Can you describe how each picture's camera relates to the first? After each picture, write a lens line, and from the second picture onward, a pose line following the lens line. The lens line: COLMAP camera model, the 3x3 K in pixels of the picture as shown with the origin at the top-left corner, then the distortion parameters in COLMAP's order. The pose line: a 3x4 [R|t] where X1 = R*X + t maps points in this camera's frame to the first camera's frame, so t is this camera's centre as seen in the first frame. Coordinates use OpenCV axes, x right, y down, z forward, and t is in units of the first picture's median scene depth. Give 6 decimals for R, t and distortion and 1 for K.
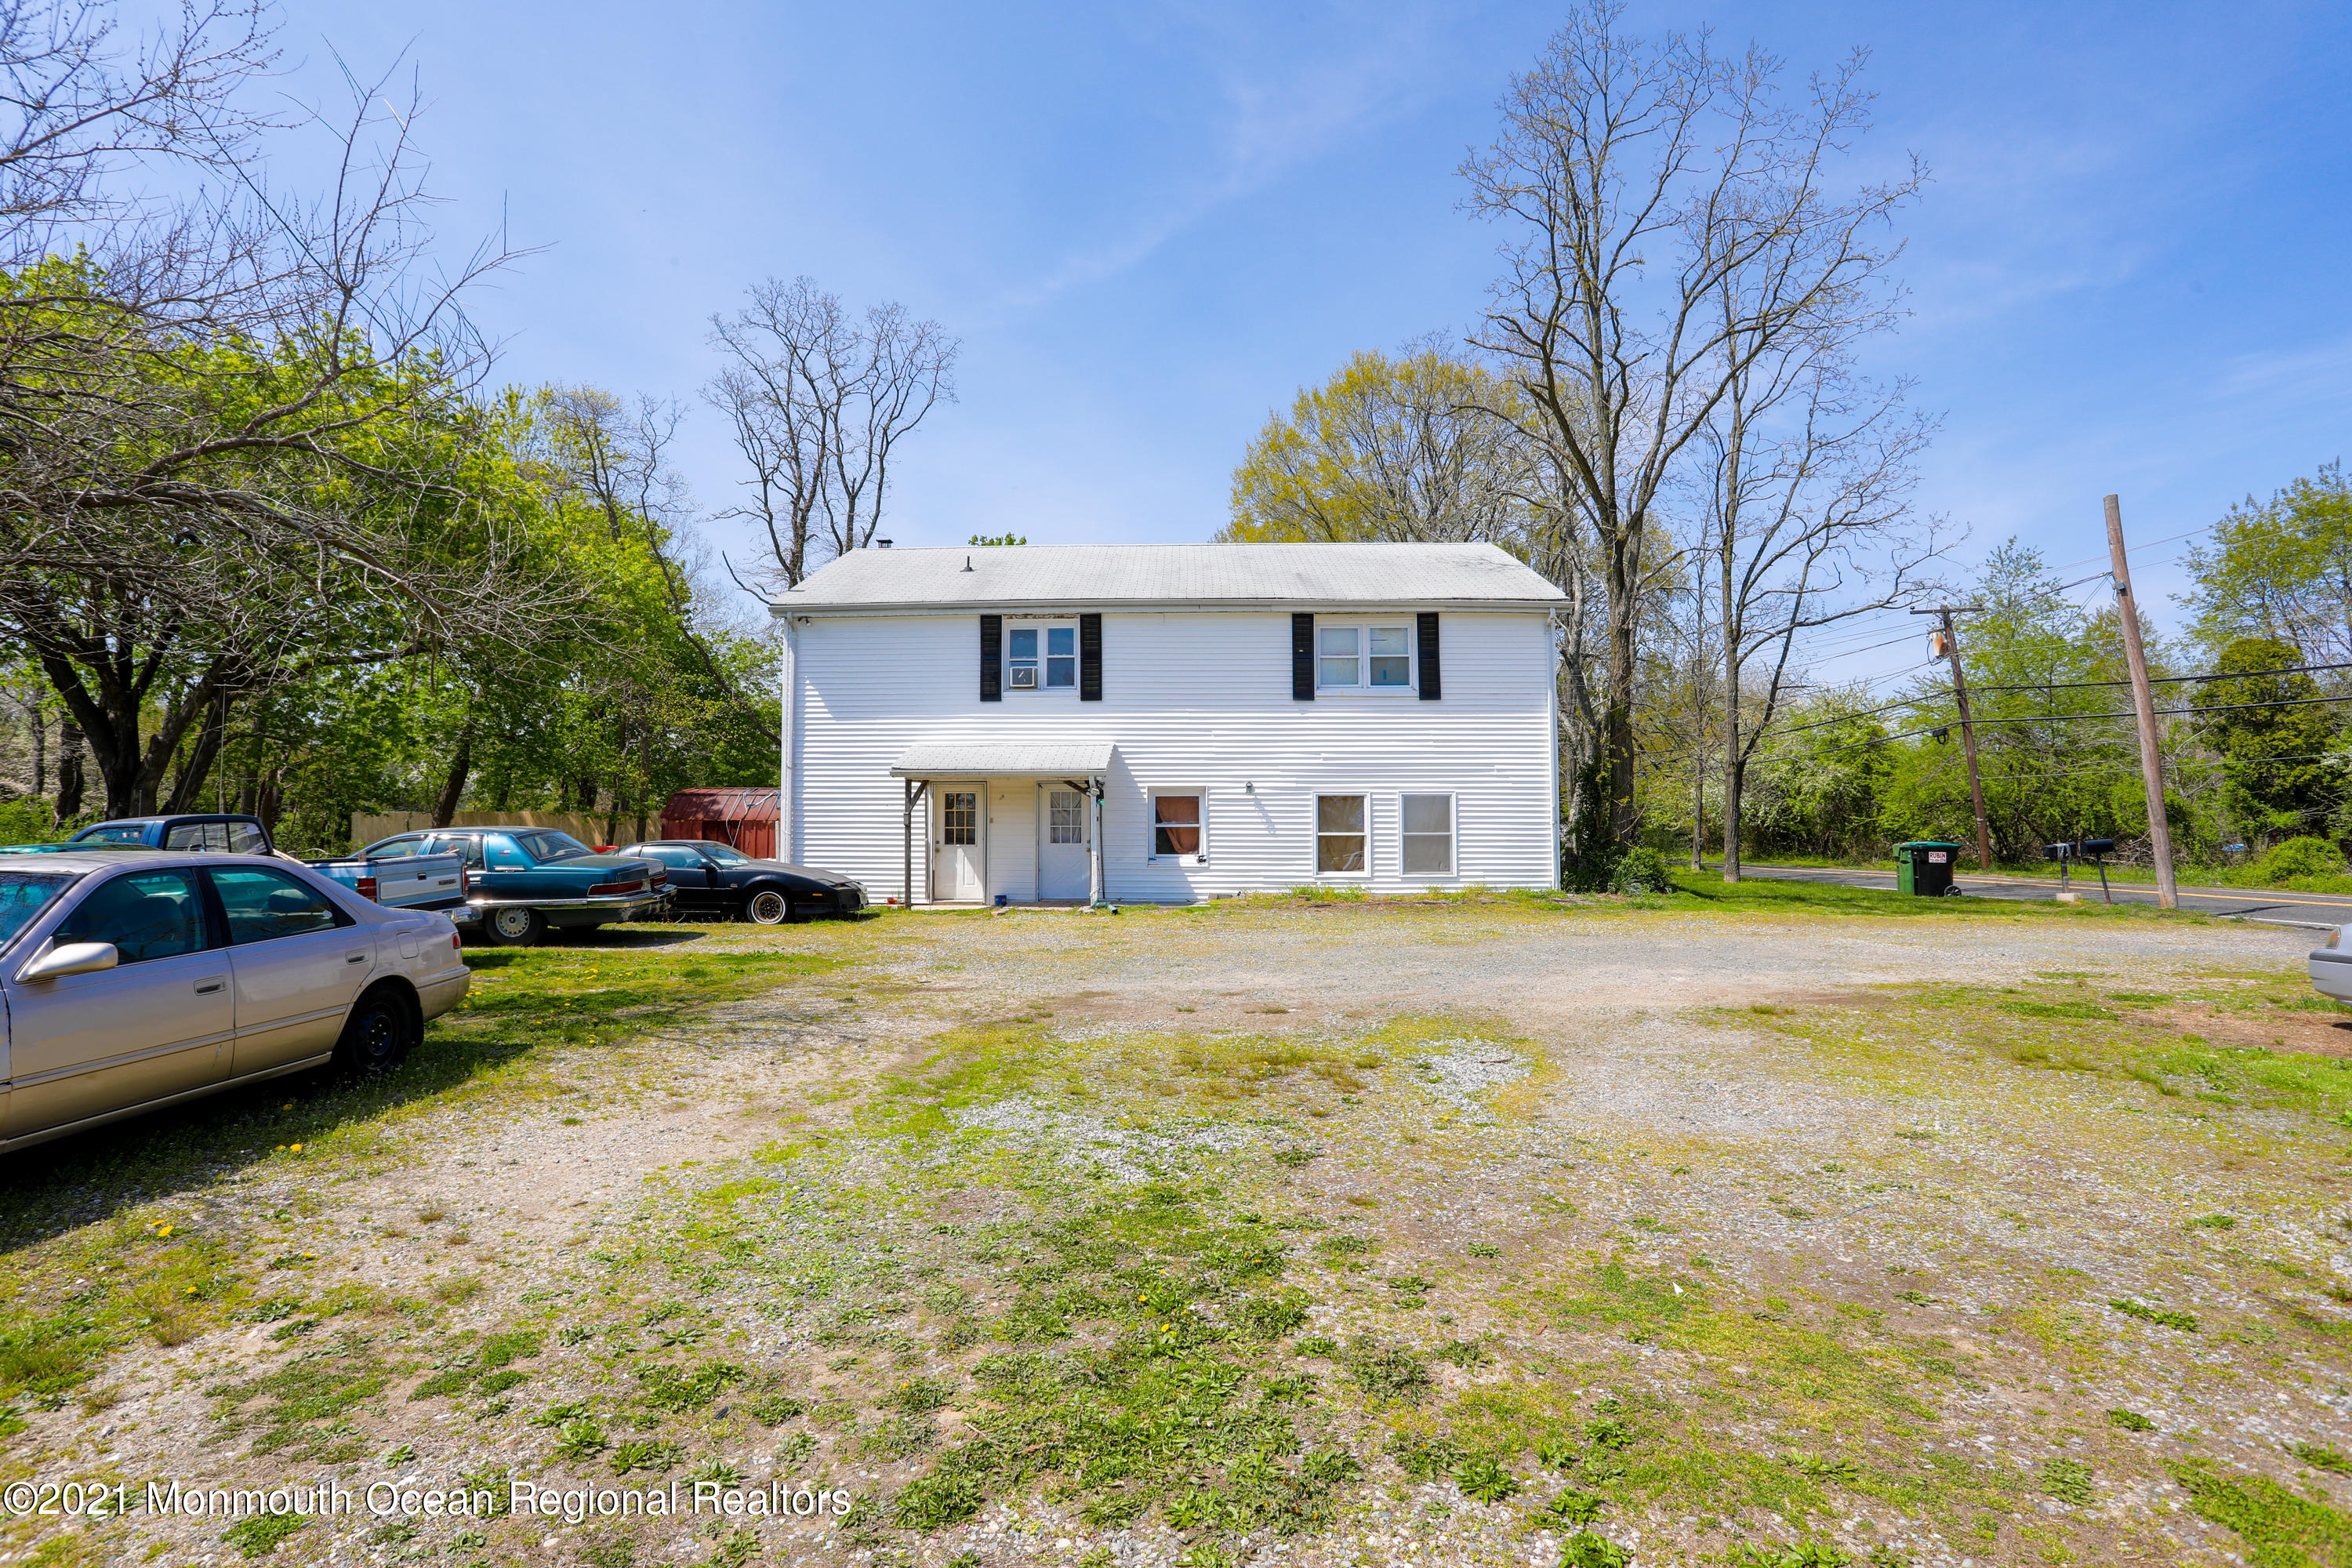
lens RADIAL K [[1149.5, 0, 1167.3], [0, 1149.5, 764.0], [0, 0, 1]] dist [-0.069940, 0.031588]
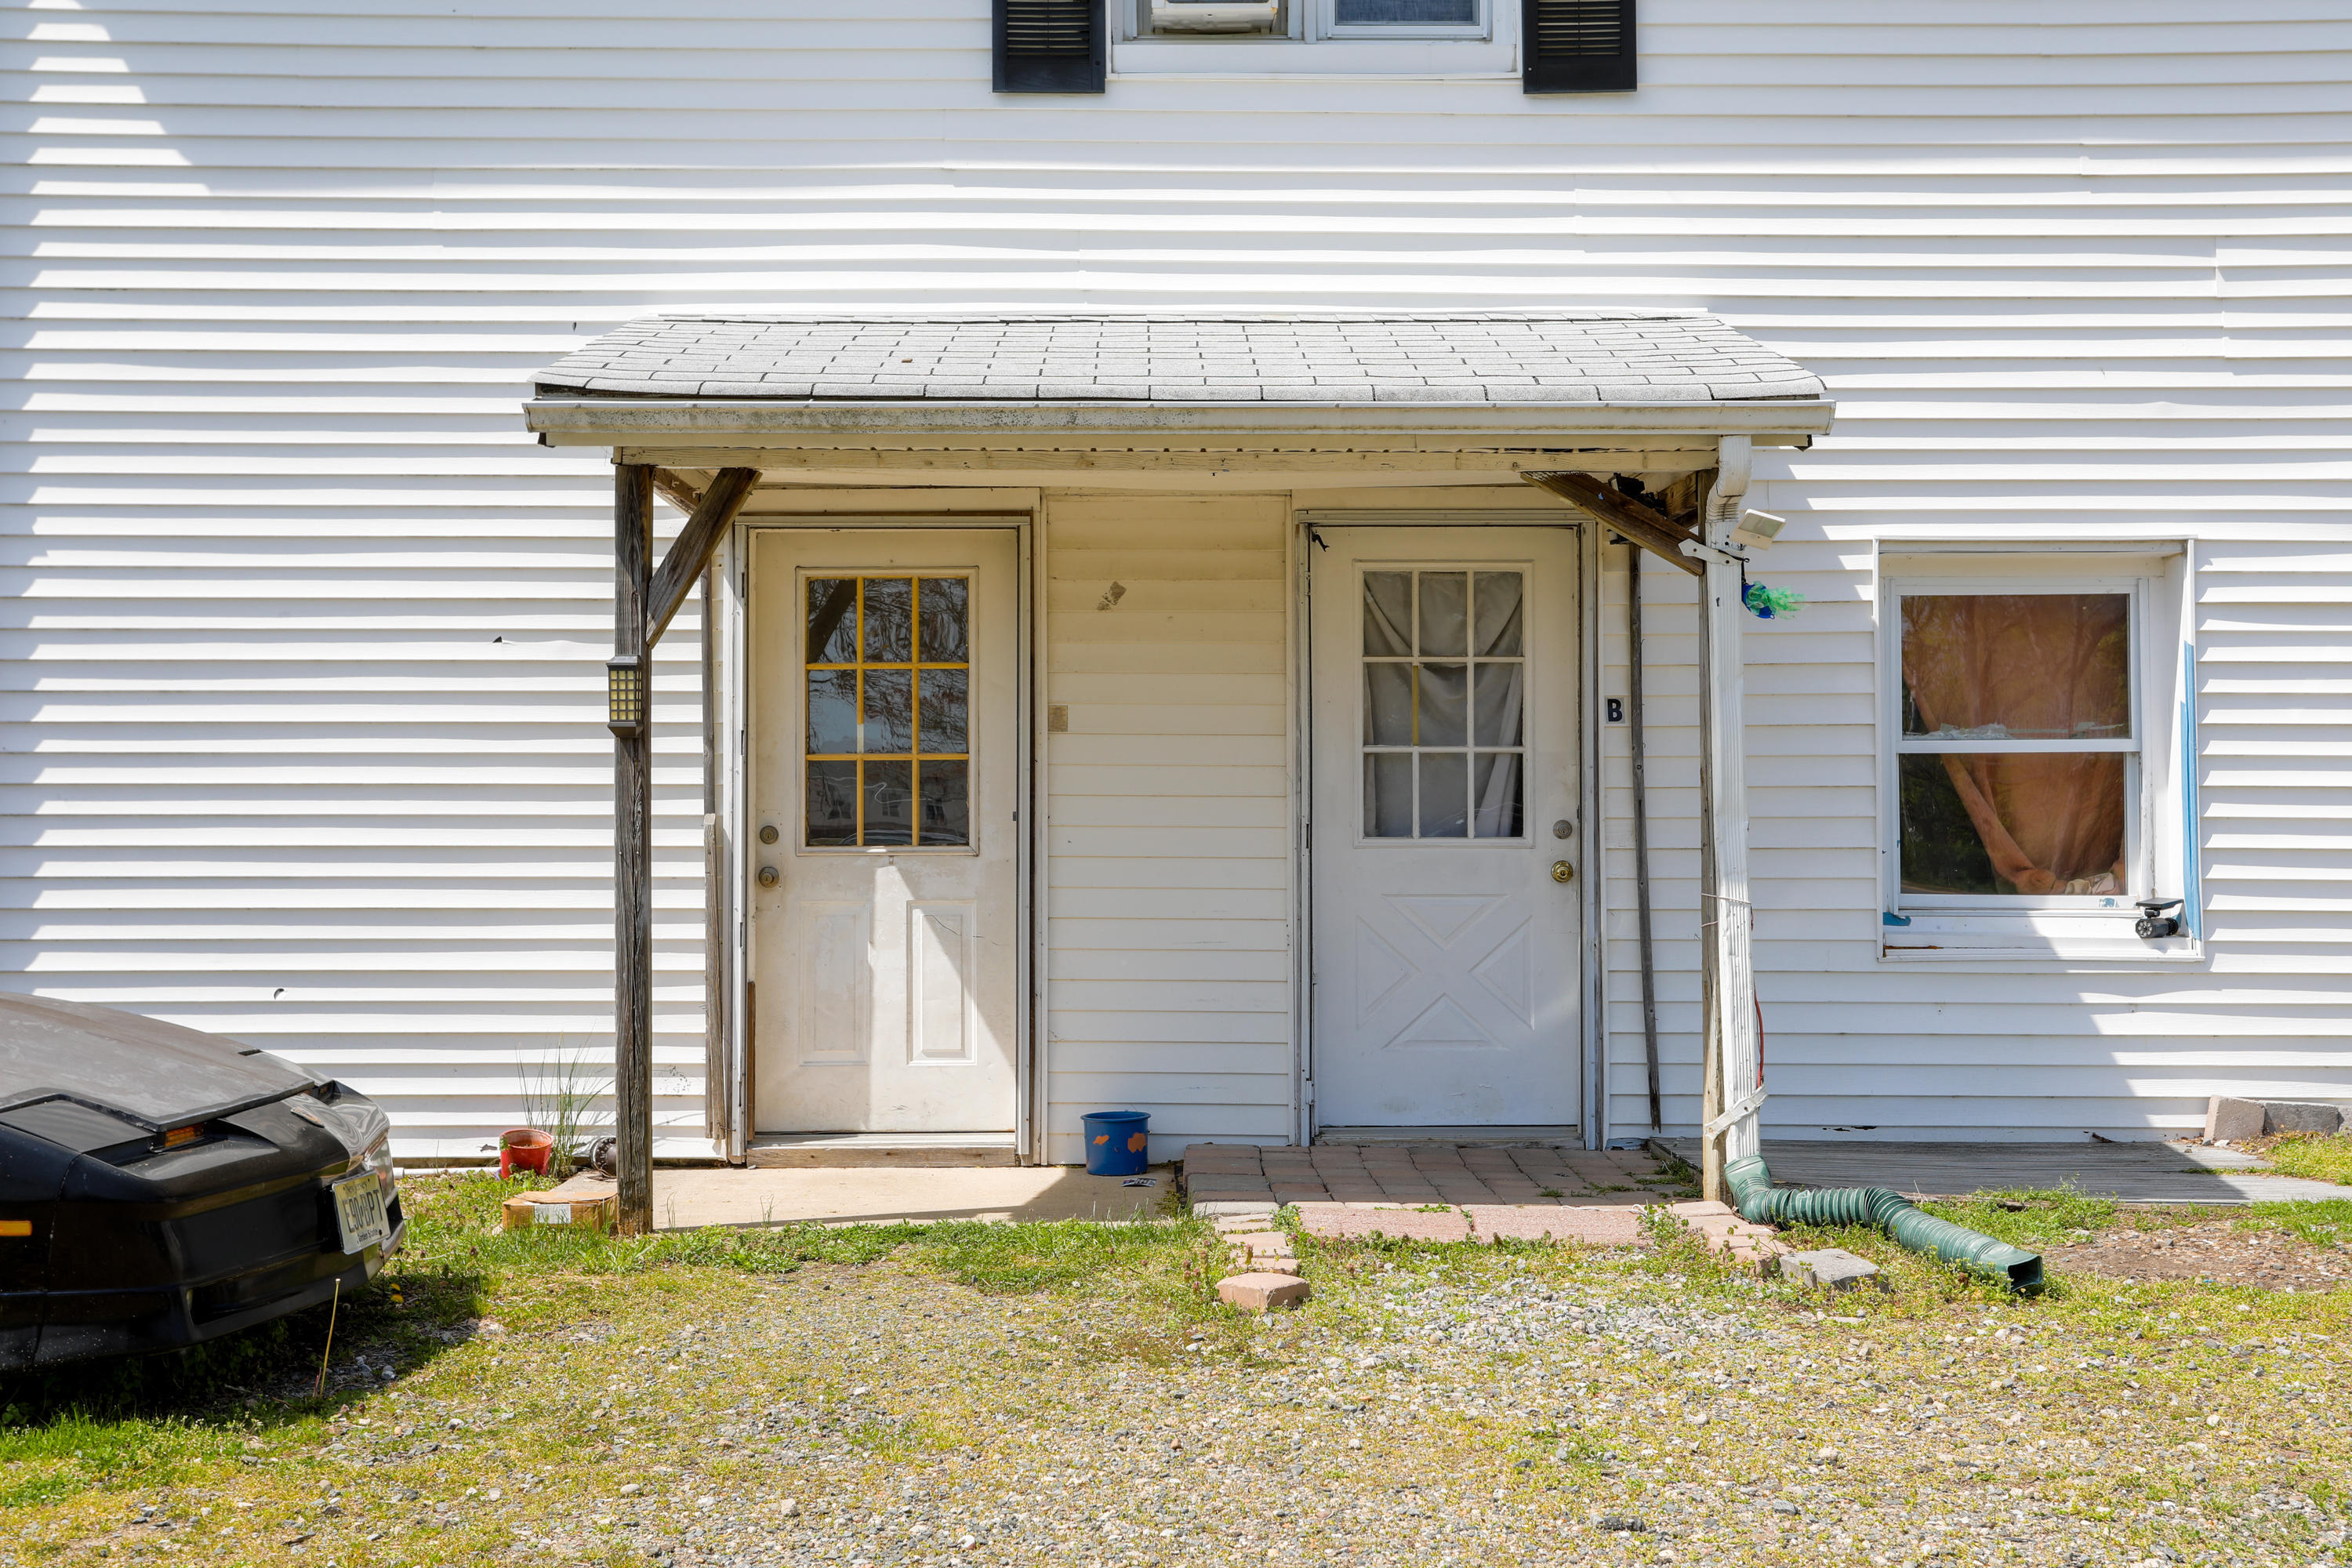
lens RADIAL K [[2486.5, 0, 1176.0], [0, 2486.5, 784.0], [0, 0, 1]] dist [0.040563, 0.013305]
pose [[0.998927, 0.000115, 0.046313, -0.177749], [-0.002092, 0.999088, 0.042657, 0.049267], [-0.046266, -0.042708, 0.998016, 0.682911]]
